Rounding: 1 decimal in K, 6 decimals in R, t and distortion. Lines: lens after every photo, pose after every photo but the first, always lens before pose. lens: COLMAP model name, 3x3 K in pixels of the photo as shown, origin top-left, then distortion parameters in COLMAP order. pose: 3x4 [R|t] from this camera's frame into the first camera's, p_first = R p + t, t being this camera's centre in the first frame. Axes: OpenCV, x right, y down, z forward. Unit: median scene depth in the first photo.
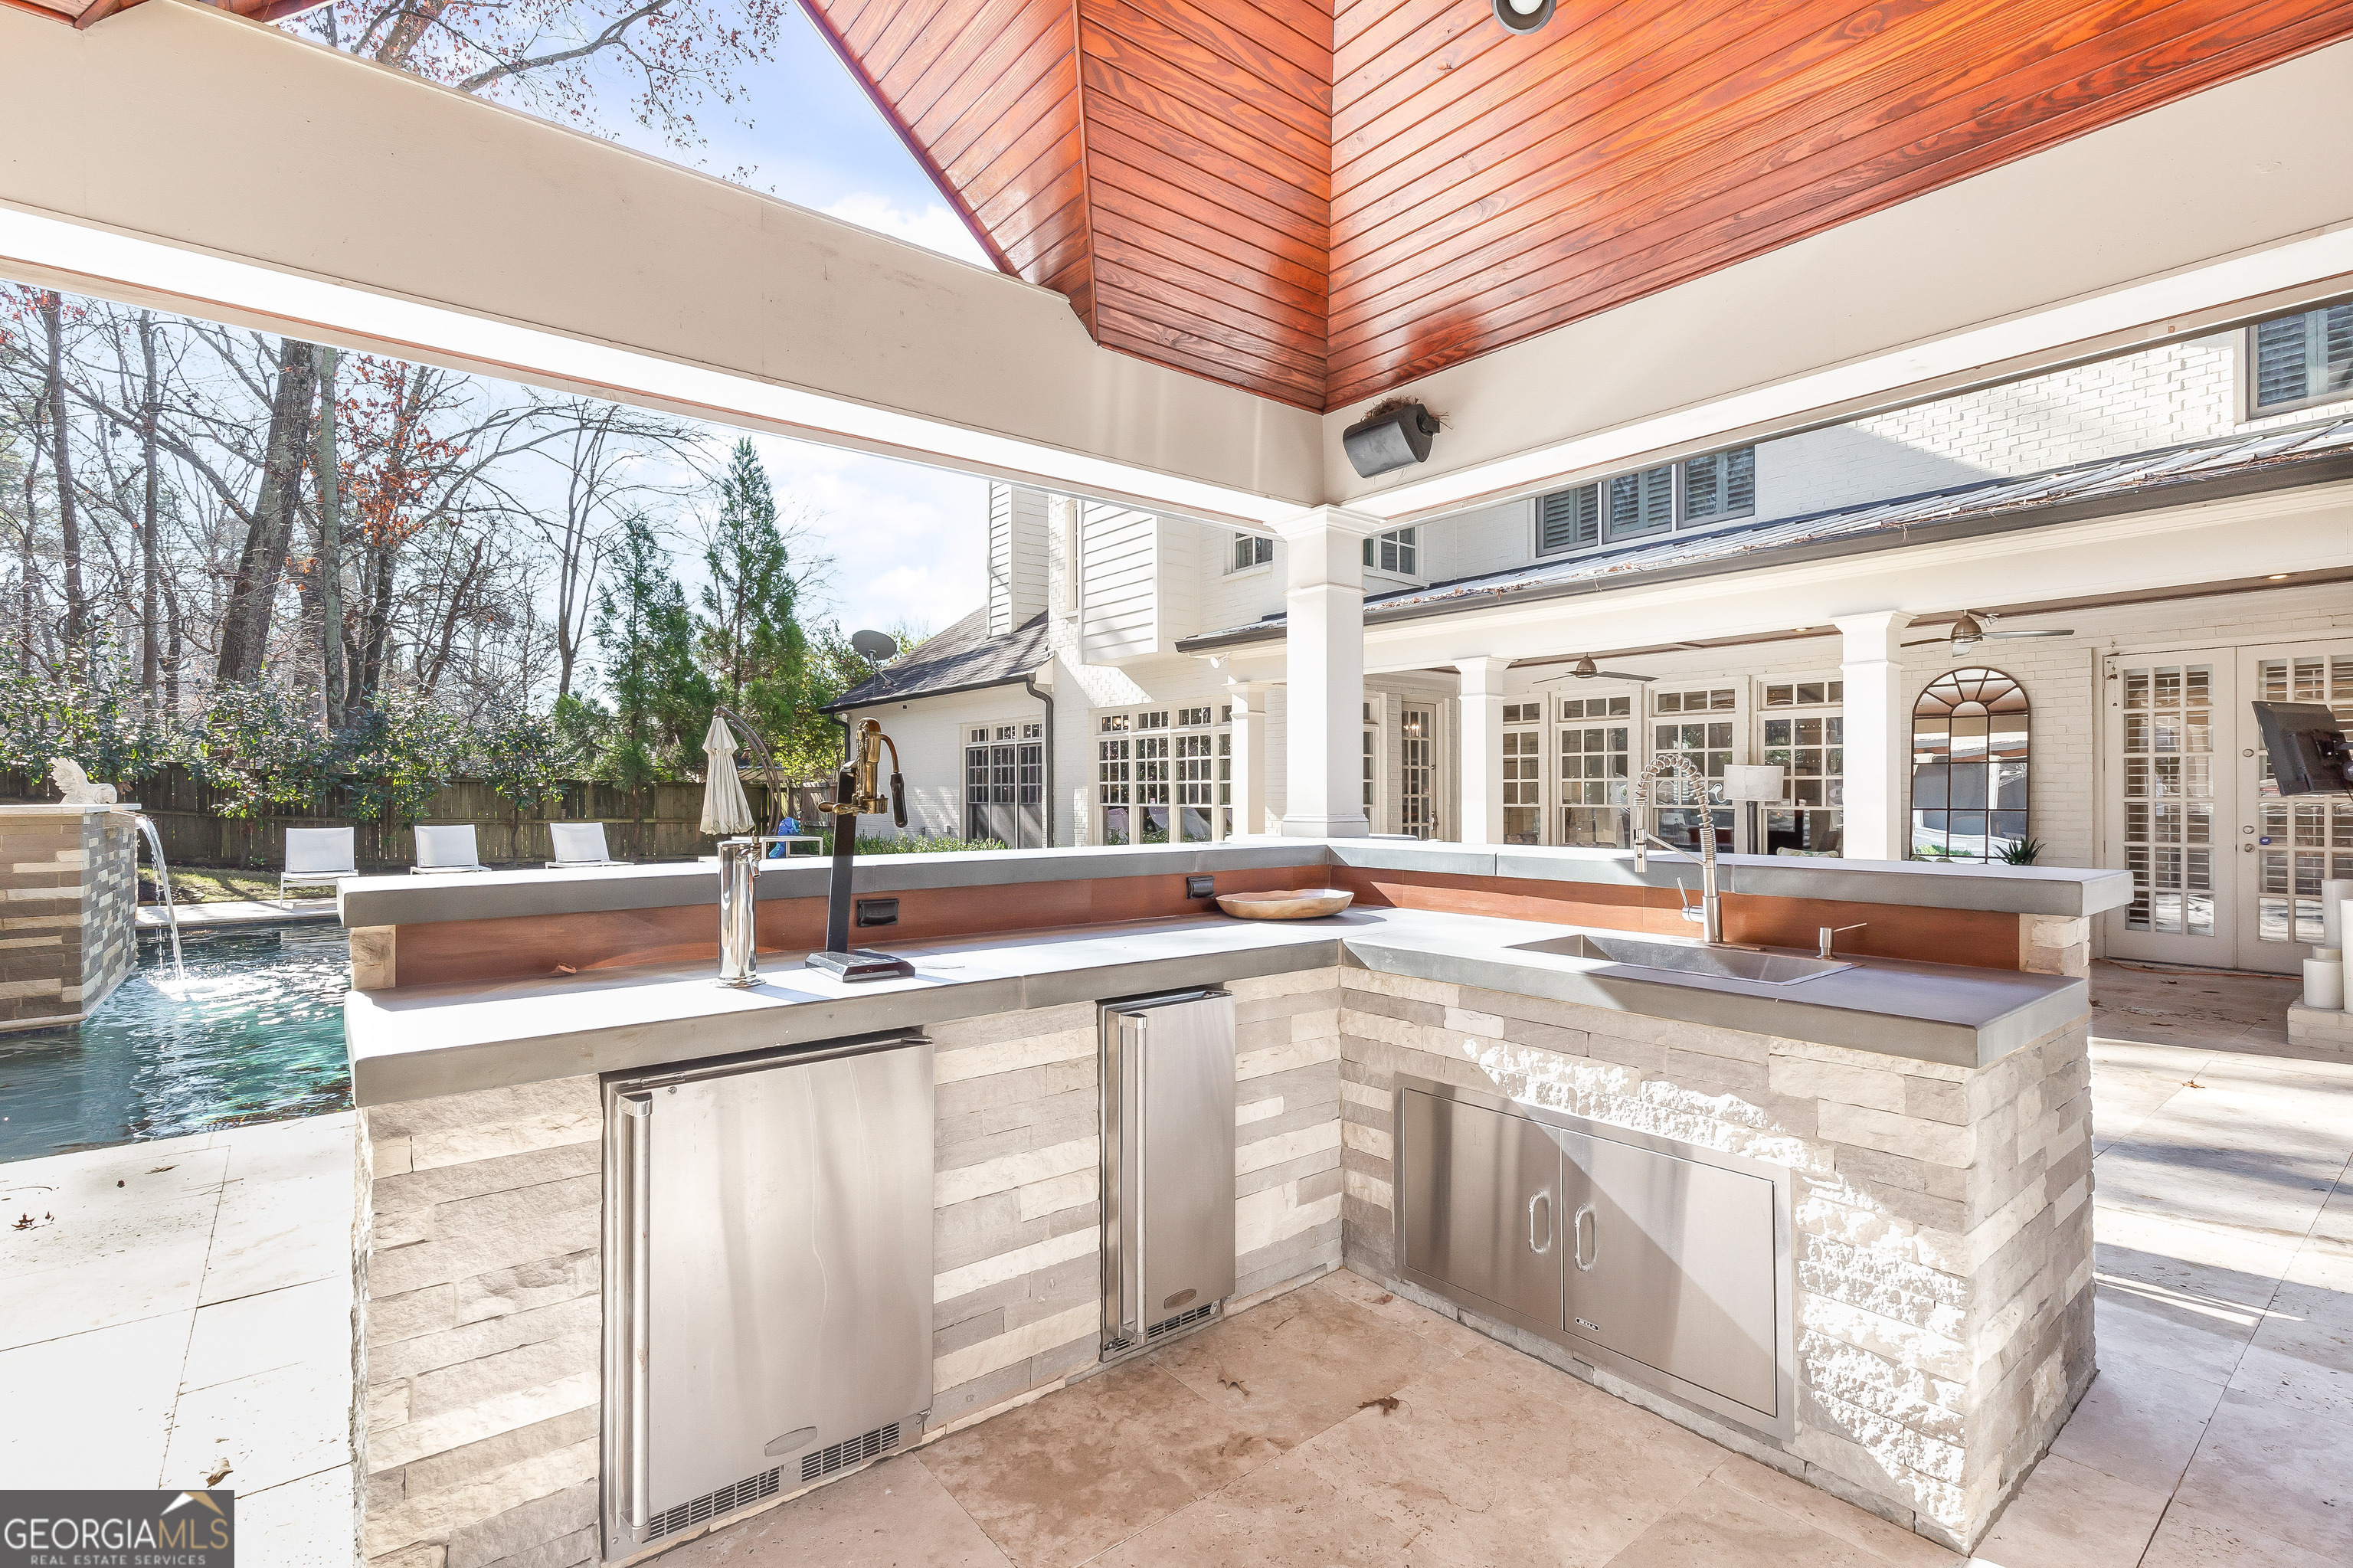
lens RADIAL K [[1084.1, 0, 1198.8], [0, 1084.1, 795.1], [0, 0, 1]] dist [0.014445, -0.005508]
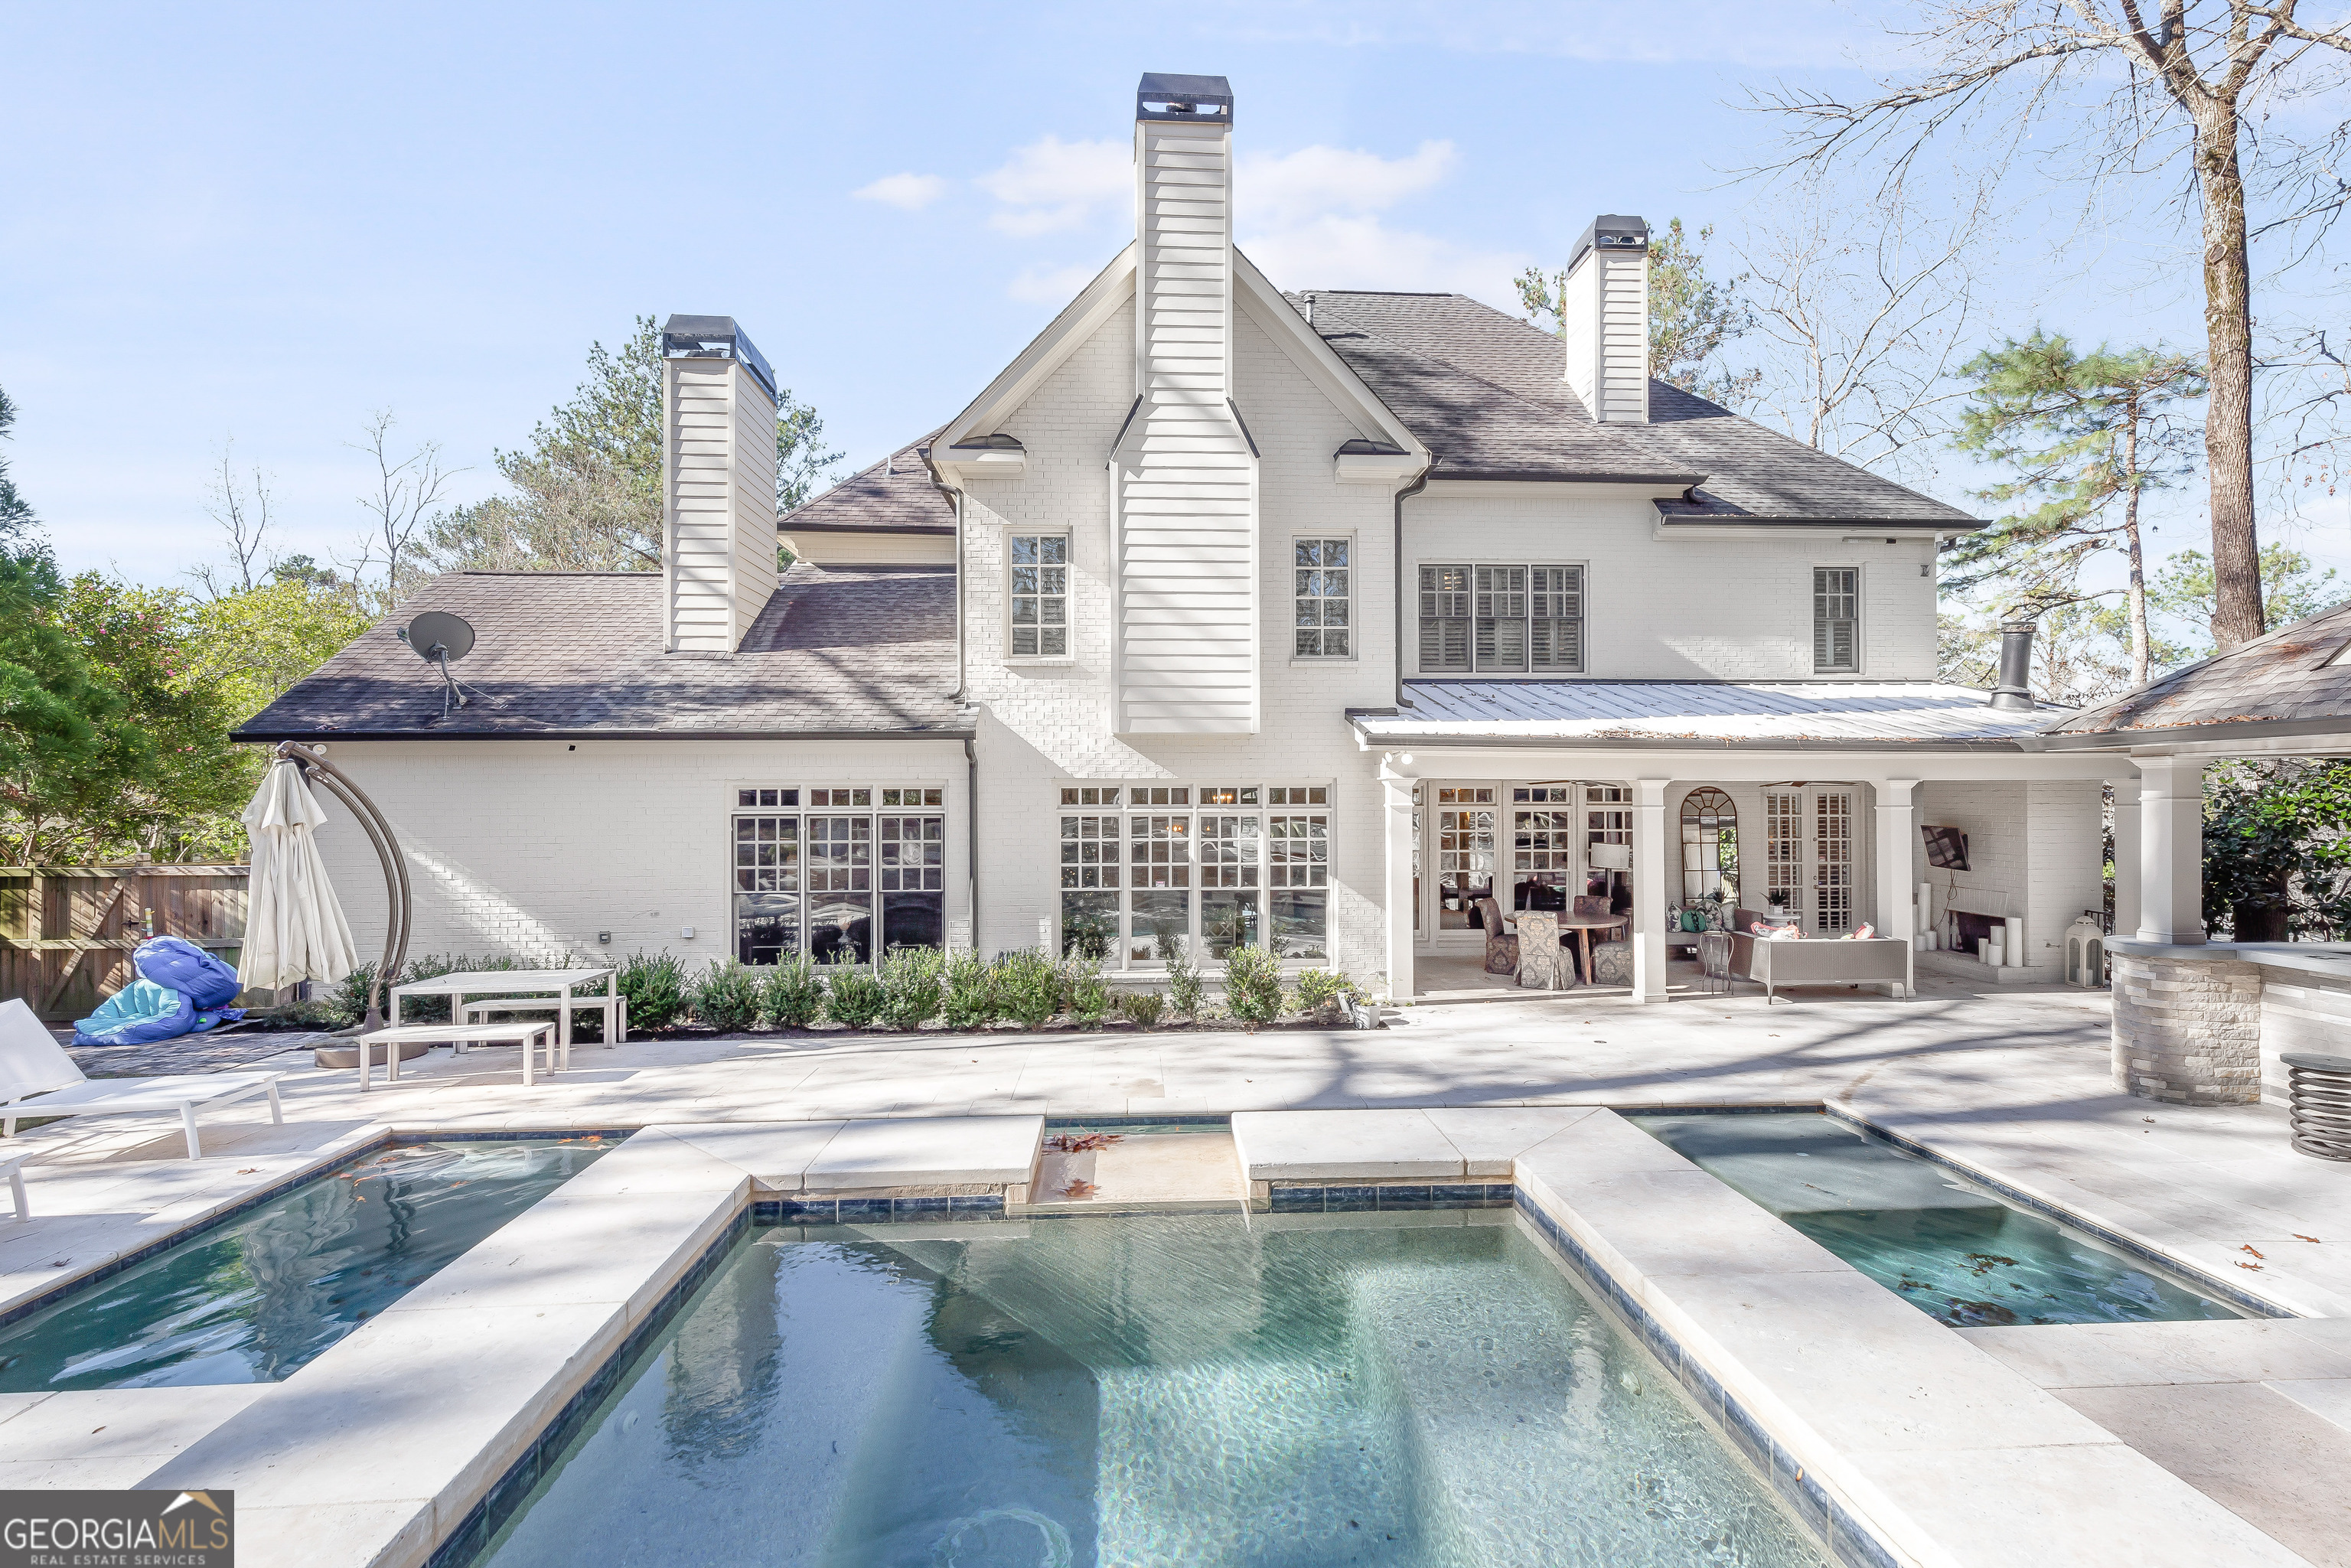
lens RADIAL K [[1083.1, 0, 1197.8], [0, 1083.1, 795.1], [0, 0, 1]] dist [0.014445, -0.005508]
pose [[0.591228, -0.000296, 0.806505, -0.631833], [0.004383, 0.999986, -0.002846, -0.055722], [-0.806493, 0.005217, 0.591221, 0.355283]]
